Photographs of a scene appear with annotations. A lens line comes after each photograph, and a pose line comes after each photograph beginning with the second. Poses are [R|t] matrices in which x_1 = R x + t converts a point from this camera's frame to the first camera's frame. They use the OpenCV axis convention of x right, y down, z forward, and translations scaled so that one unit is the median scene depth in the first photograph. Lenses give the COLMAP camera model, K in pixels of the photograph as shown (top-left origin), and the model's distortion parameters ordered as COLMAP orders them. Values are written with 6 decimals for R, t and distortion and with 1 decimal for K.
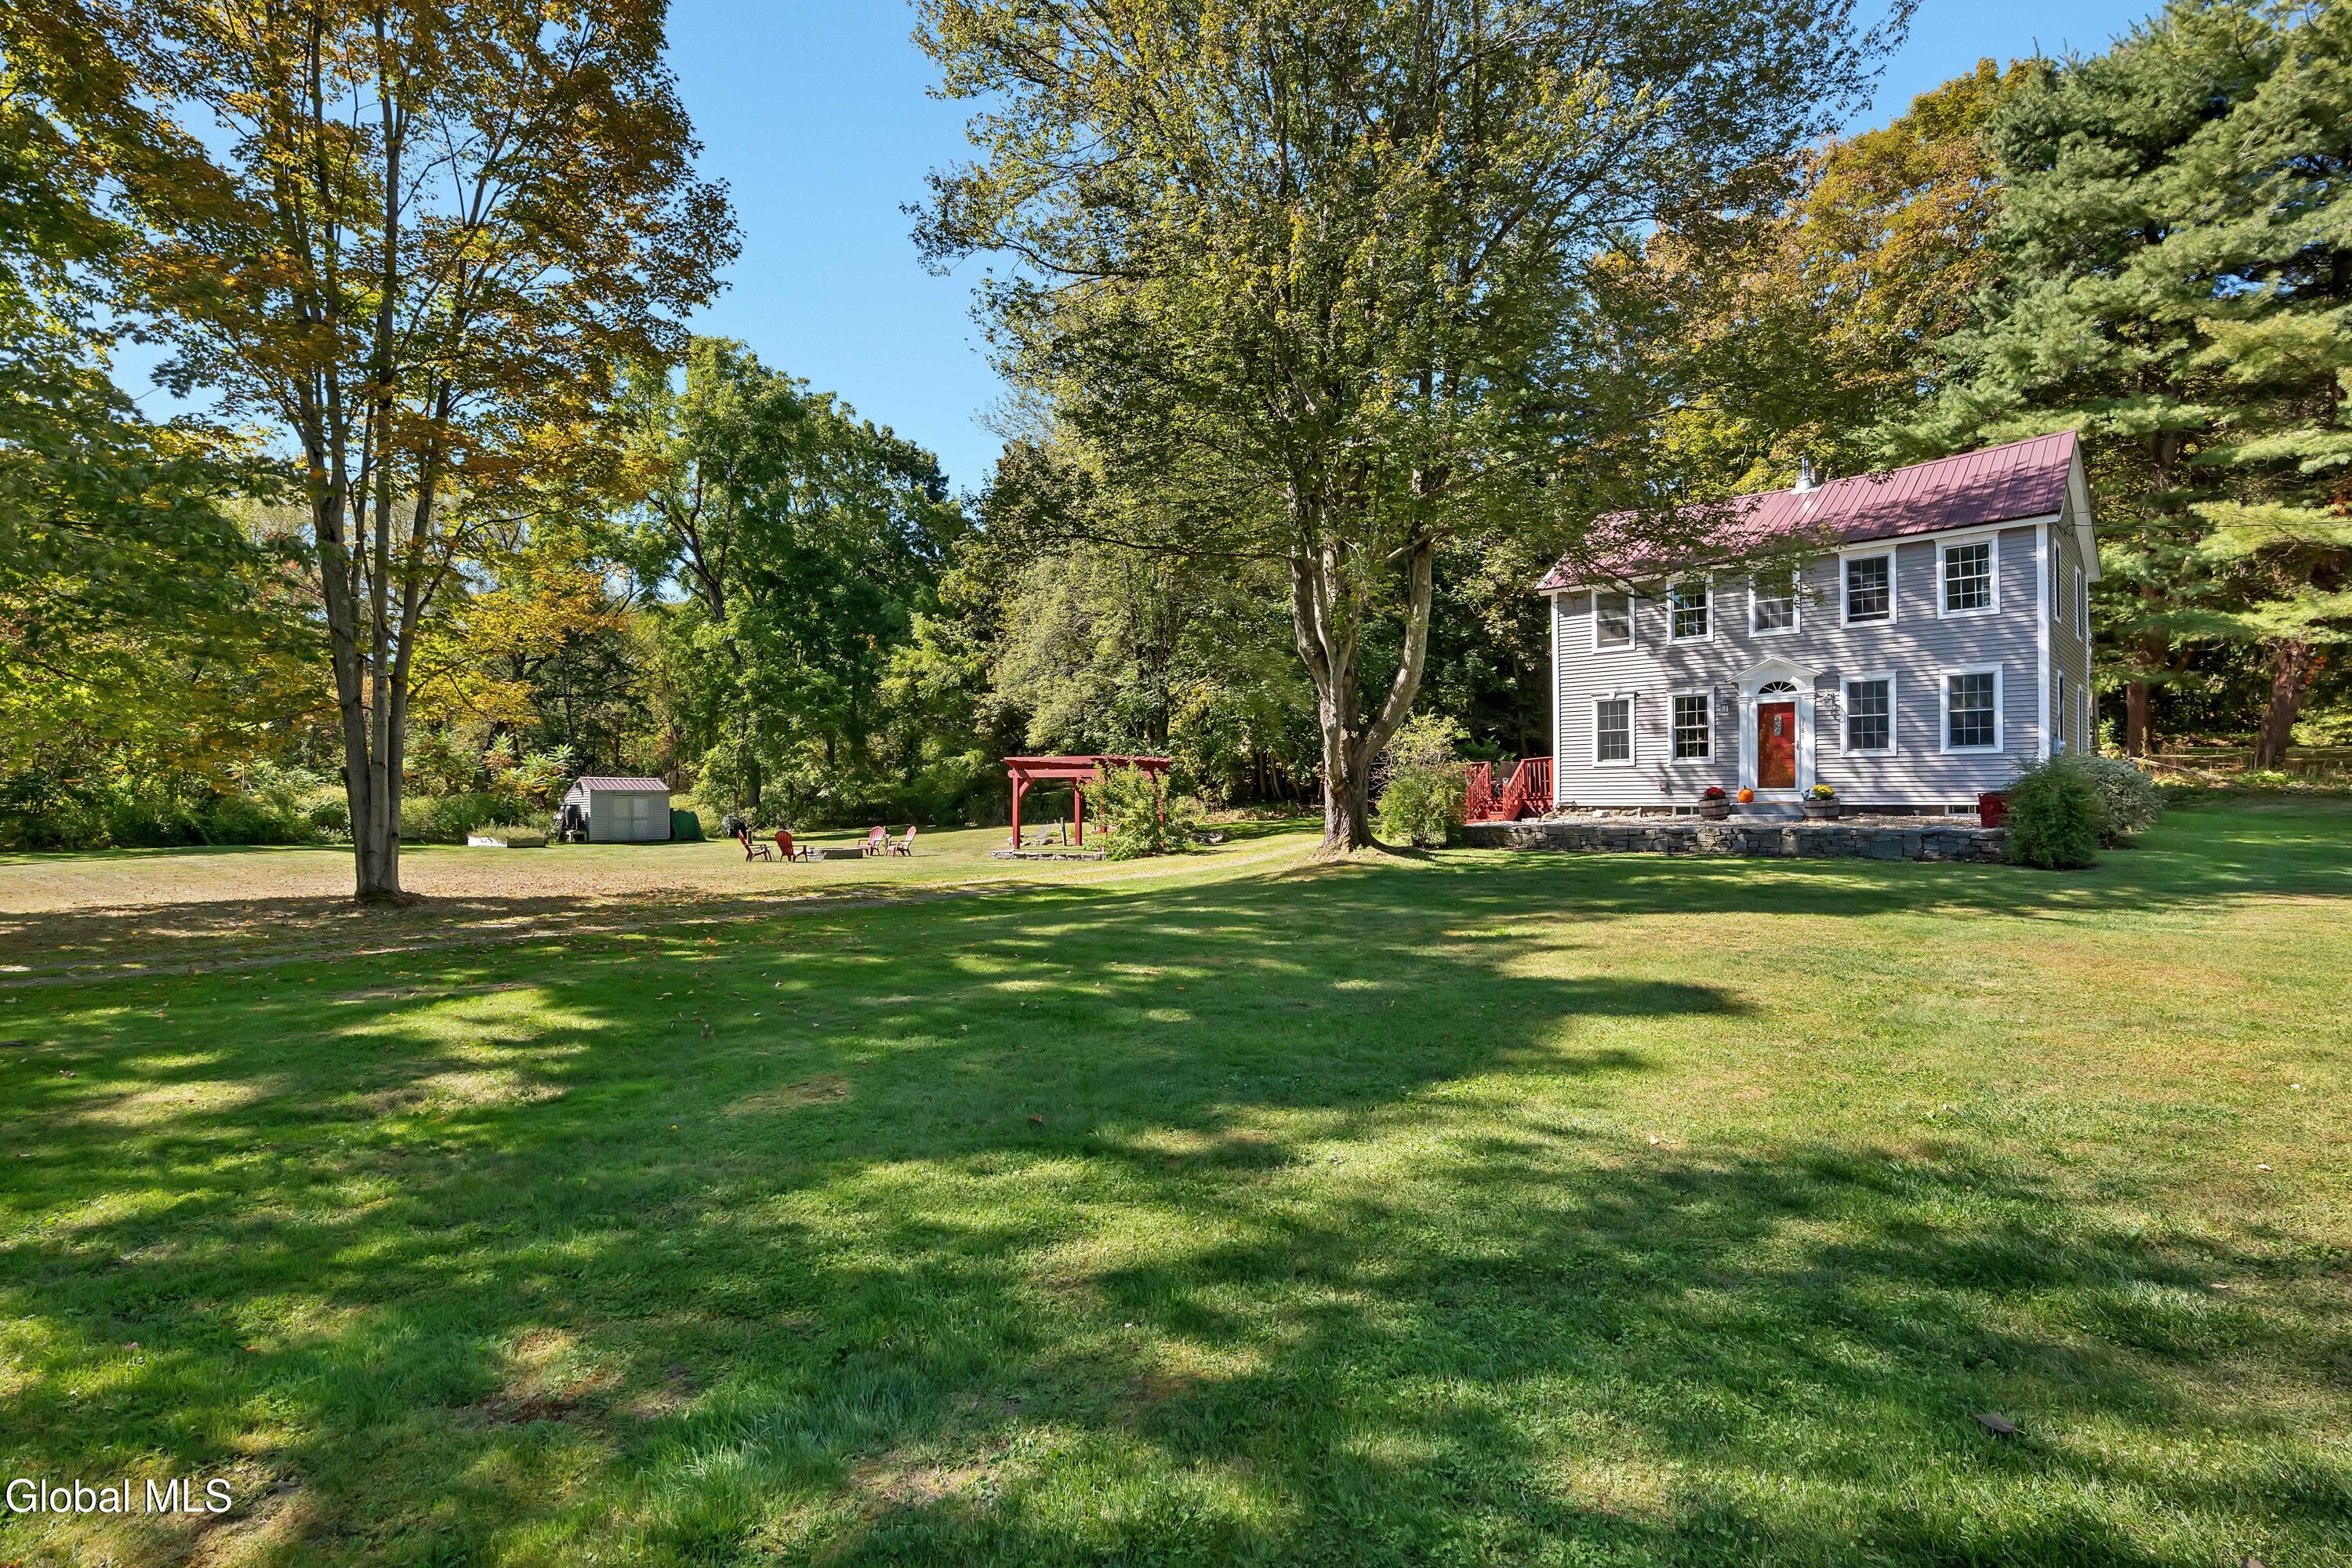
lens RADIAL K [[1182.8, 0, 1180.6], [0, 1182.8, 799.7], [0, 0, 1]] dist [0.000897, 0.000073]
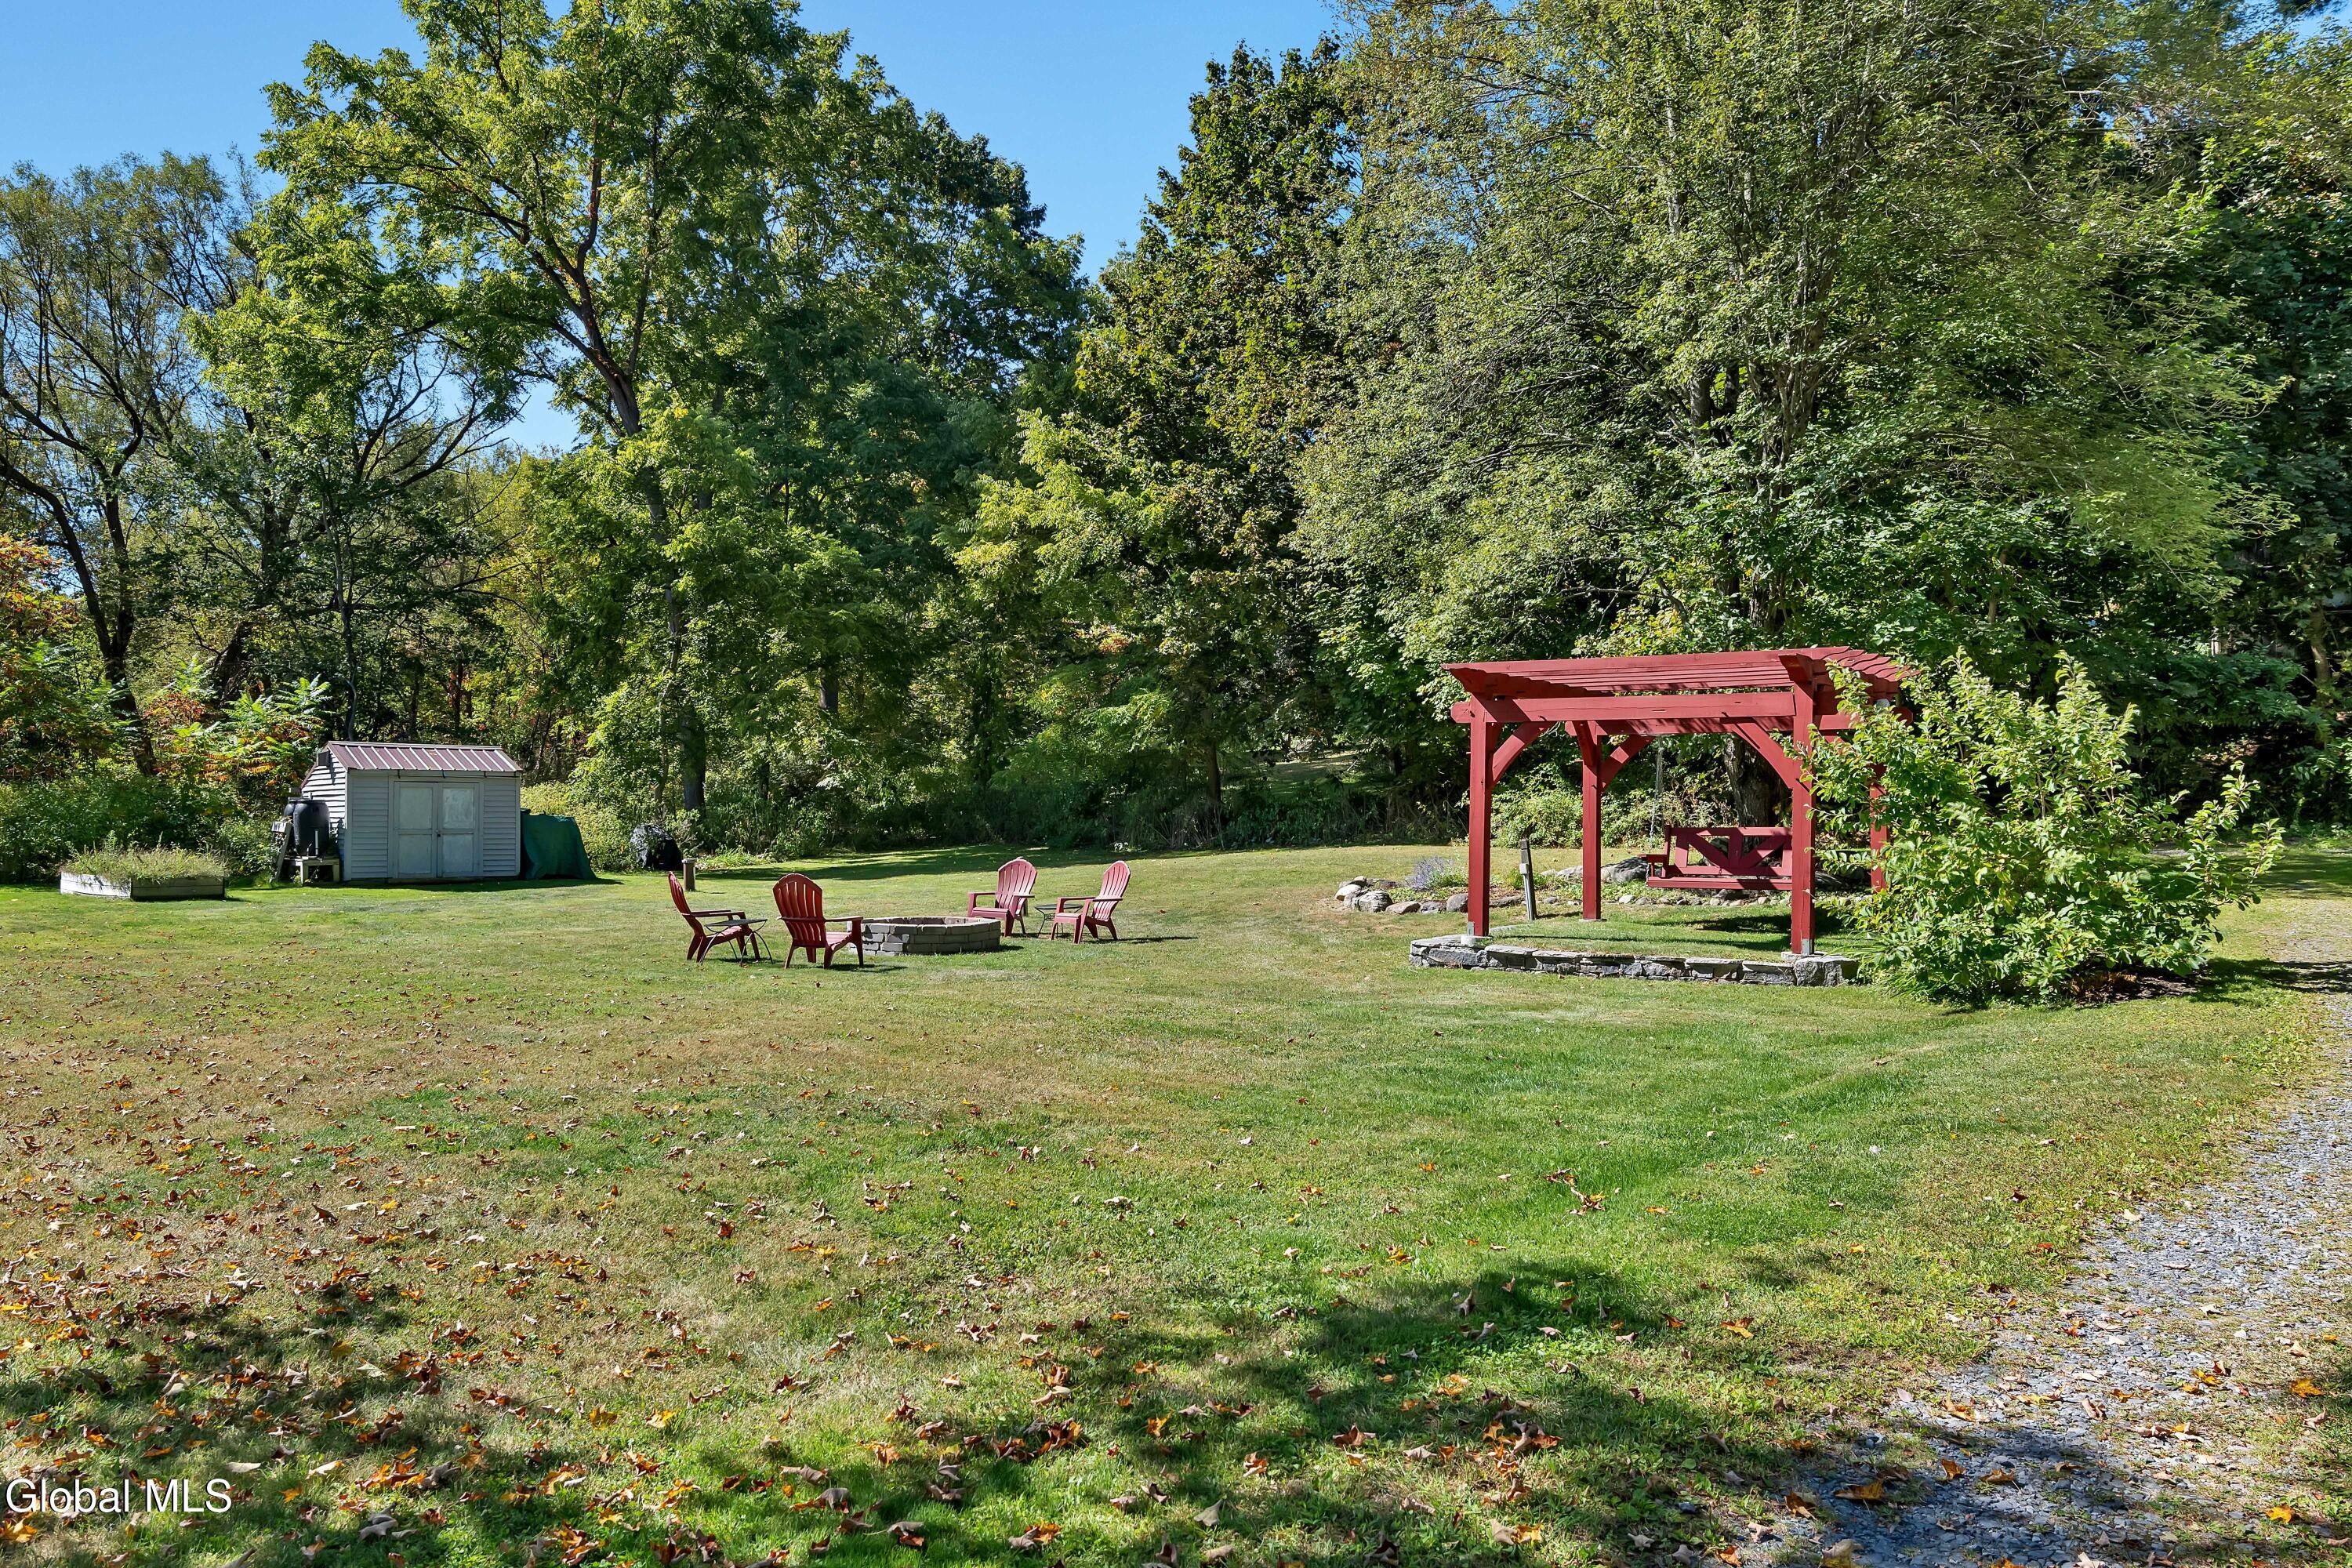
lens RADIAL K [[1653.8, 0, 1176.0], [0, 1653.8, 784.0], [0, 0, 1]] dist [0.024501, -0.000269]
pose [[0.998385, 0.005117, -0.056583, -0.124403], [-0.005787, 0.999915, -0.011682, 0.002818], [0.056518, 0.011990, 0.998330, 0.328505]]
